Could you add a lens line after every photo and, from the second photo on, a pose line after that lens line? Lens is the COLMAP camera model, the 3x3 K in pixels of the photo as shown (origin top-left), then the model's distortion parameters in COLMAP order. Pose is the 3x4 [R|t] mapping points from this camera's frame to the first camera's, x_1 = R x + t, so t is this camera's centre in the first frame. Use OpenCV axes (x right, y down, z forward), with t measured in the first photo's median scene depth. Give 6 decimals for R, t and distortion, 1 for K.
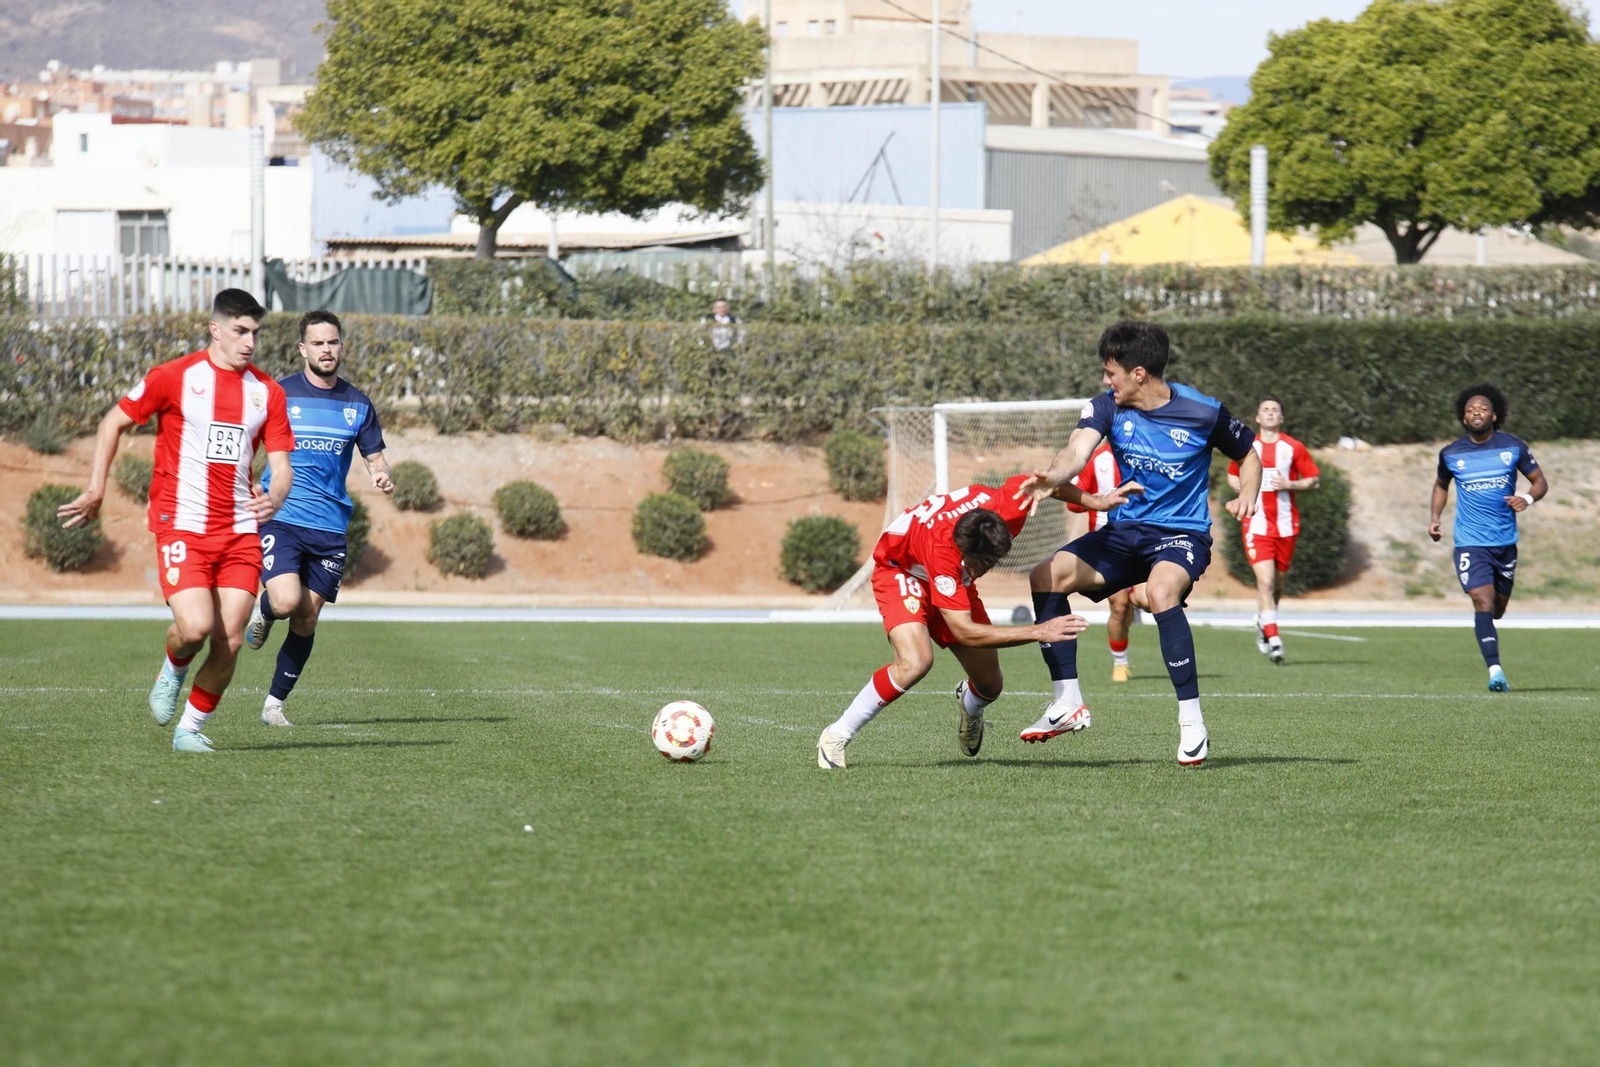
lens RADIAL K [[7802.9, 0, 800.0], [0, 7802.9, 533.5], [0, 0, 1]] dist [1.640671, 10.601357]
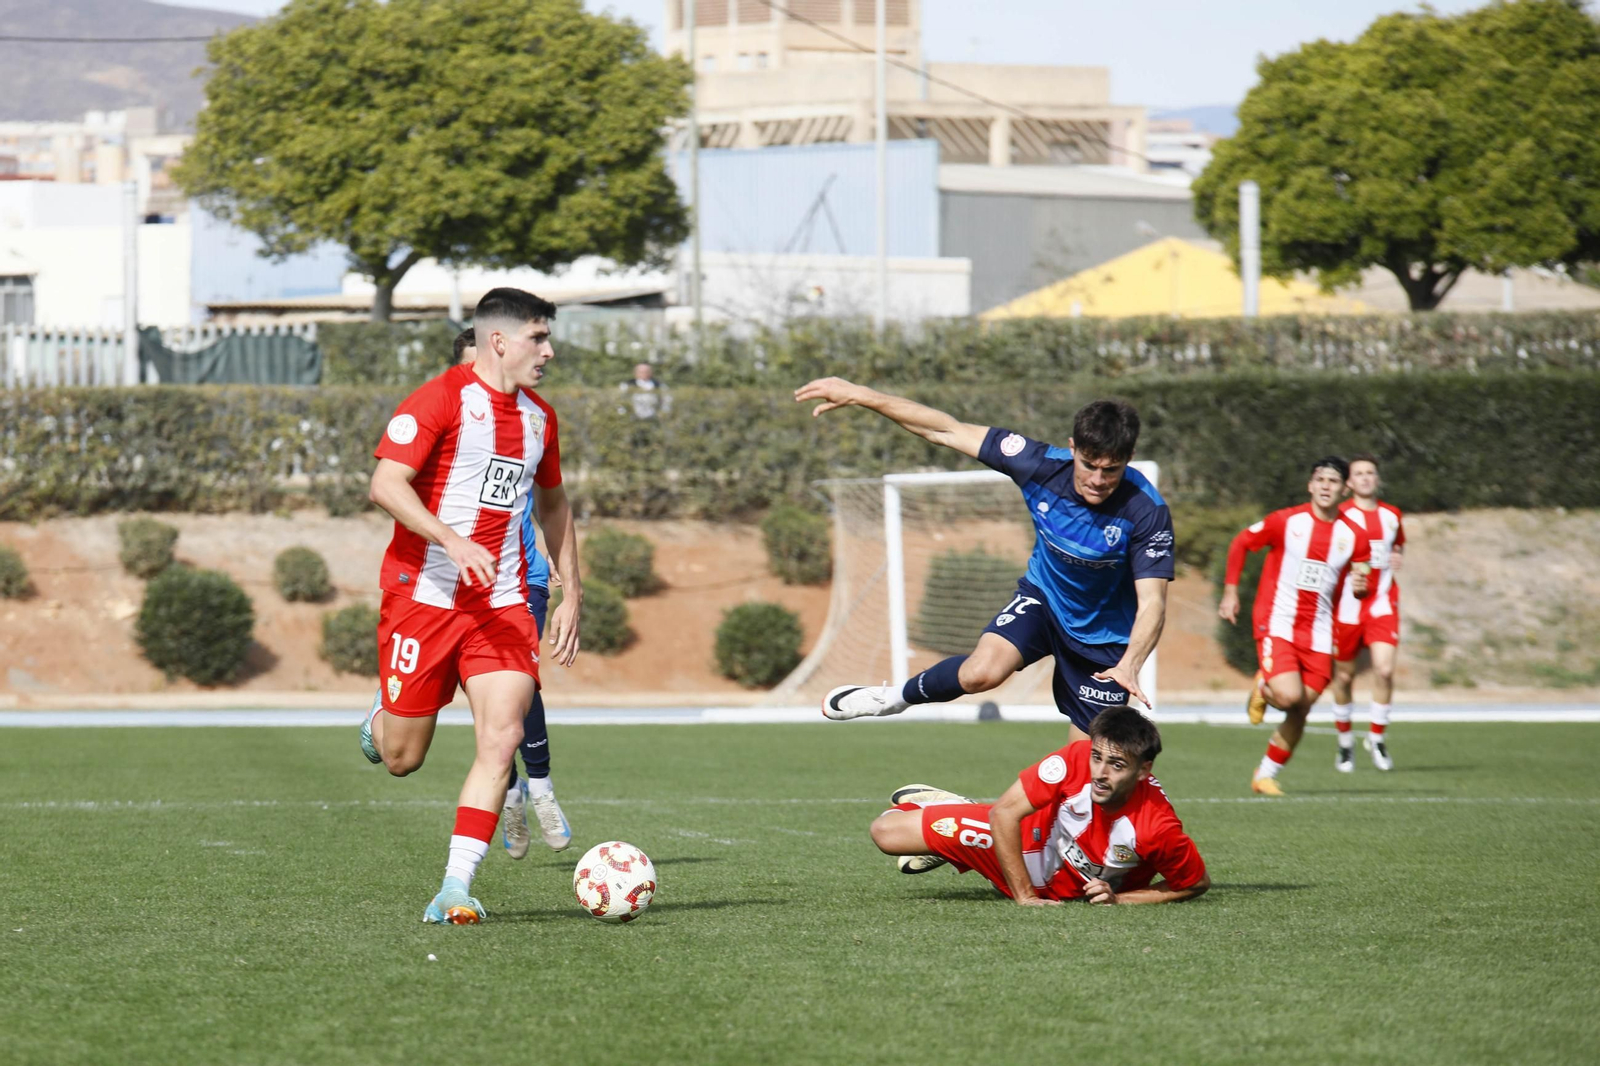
lens RADIAL K [[7623.6, 0, 688.6], [0, 7623.6, 529.9], [0, 0, 1]] dist [0.754371, -2.413435]
pose [[0.999963, -0.008487, -0.001170, -0.004347], [0.008469, 0.999859, -0.014510, 0.002106], [0.001293, 0.014500, 0.999894, 0.135284]]
